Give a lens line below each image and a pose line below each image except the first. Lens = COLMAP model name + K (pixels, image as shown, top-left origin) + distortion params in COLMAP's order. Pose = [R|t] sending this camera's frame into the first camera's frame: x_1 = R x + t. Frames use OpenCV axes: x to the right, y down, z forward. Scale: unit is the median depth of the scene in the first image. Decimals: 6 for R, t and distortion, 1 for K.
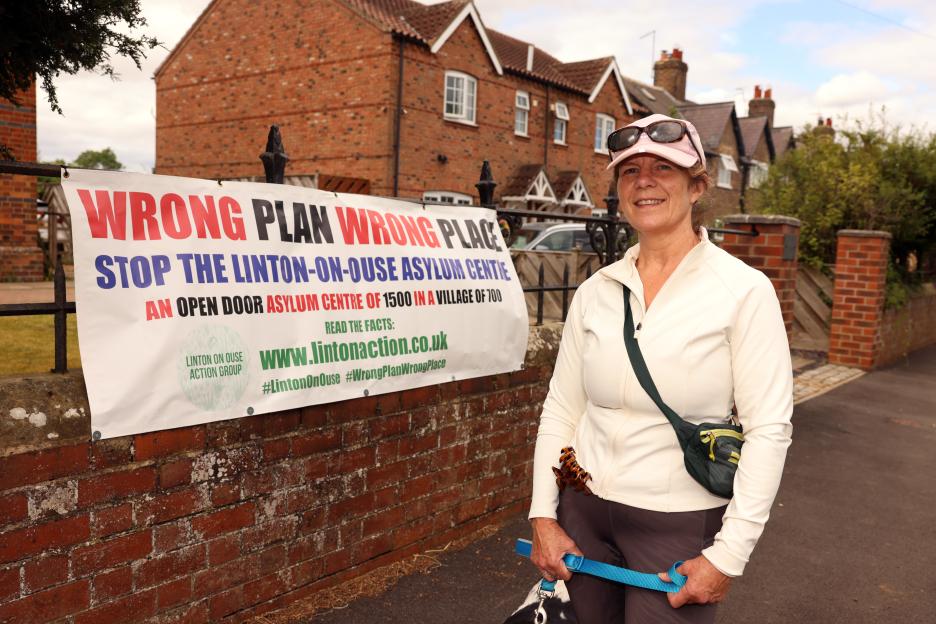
lens RADIAL K [[837.4, 0, 469.3], [0, 837.4, 311.8], [0, 0, 1]] dist [-0.039718, 0.028263]
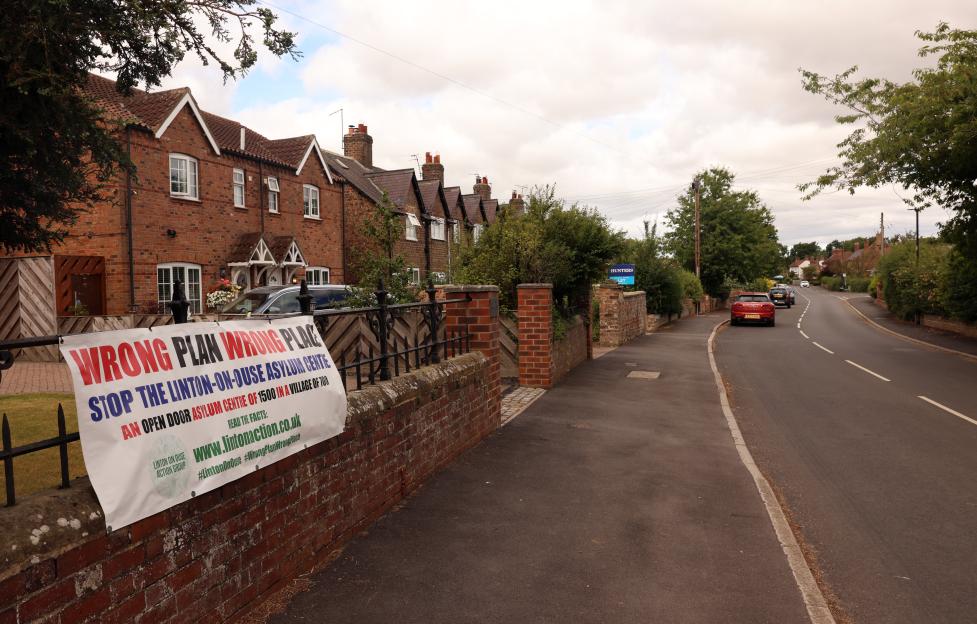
lens RADIAL K [[758.7, 0, 485.0], [0, 758.7, 310.4], [0, 0, 1]] dist [-0.092043, 0.030392]
pose [[0.919585, -0.074305, 0.385801, -0.216025], [0.093244, 0.995174, -0.030583, -0.079427], [-0.381667, 0.064097, 0.922075, -0.265472]]
